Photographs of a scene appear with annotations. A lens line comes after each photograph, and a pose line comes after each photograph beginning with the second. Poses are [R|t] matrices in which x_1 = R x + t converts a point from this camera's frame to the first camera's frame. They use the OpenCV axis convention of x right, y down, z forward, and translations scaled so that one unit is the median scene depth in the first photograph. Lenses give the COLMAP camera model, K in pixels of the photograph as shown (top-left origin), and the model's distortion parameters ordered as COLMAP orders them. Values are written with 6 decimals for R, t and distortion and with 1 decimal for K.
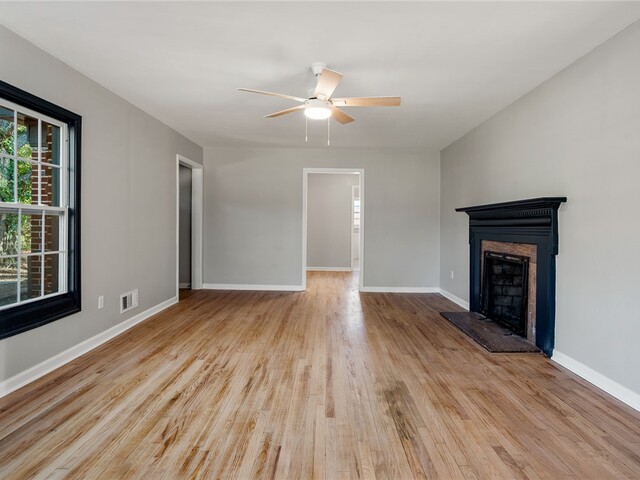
lens RADIAL K [[337.4, 0, 319.3], [0, 337.4, 234.5], [0, 0, 1]] dist [-0.002311, -0.000535]
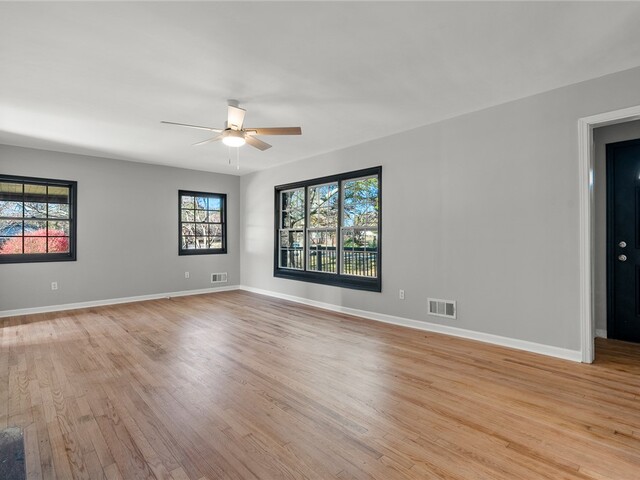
lens RADIAL K [[341.7, 0, 318.6], [0, 341.7, 237.8], [0, 0, 1]] dist [0.001596, 0.000878]
pose [[-0.711217, -0.005750, -0.702949, 0.668755], [-0.022087, 0.999656, 0.014170, -0.041149], [0.702626, 0.025604, -0.711099, 2.186602]]
